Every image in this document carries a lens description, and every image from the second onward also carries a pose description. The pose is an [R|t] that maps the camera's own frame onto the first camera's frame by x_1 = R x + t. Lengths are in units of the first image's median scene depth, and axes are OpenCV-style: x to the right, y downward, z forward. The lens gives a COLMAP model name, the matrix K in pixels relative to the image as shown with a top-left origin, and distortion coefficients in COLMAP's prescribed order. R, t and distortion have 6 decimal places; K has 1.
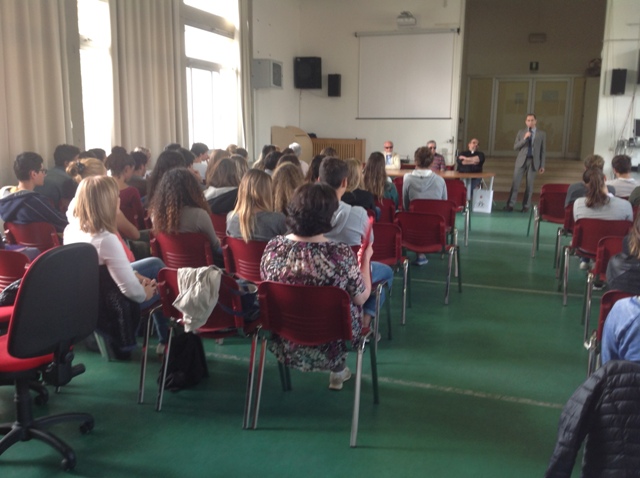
lens RADIAL K [[607.0, 0, 333.1], [0, 607.0, 240.4], [0, 0, 1]] dist [0.136070, -0.305671]
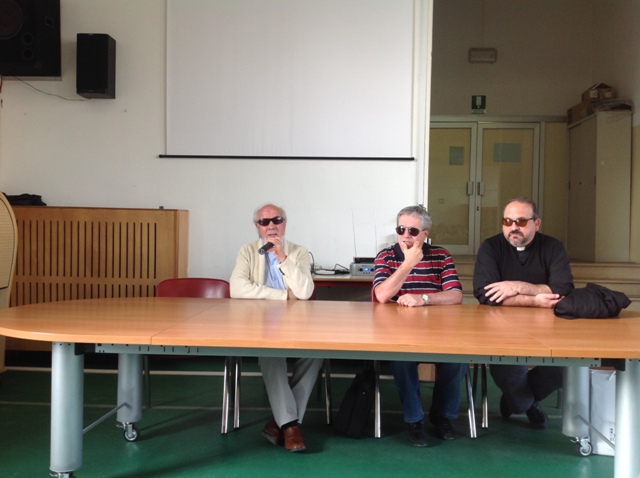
lens RADIAL K [[607.0, 0, 333.1], [0, 607.0, 240.4], [0, 0, 1]] dist [0.136070, -0.305671]
pose [[0.959039, -0.004870, 0.283231, 0.032500], [0.049353, 0.987433, -0.150136, -0.089013], [-0.278941, 0.157965, 0.947227, 0.626319]]
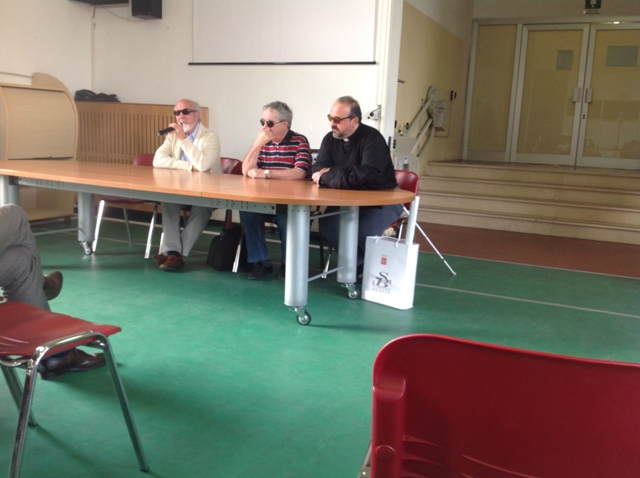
lens RADIAL K [[607.0, 0, 333.1], [0, 607.0, 240.4], [0, 0, 1]] dist [0.136070, -0.305671]
pose [[0.992671, 0.052146, -0.109019, 0.207282], [-0.053692, 0.998494, -0.011291, -0.063914], [0.108267, 0.017061, 0.993975, 0.538926]]
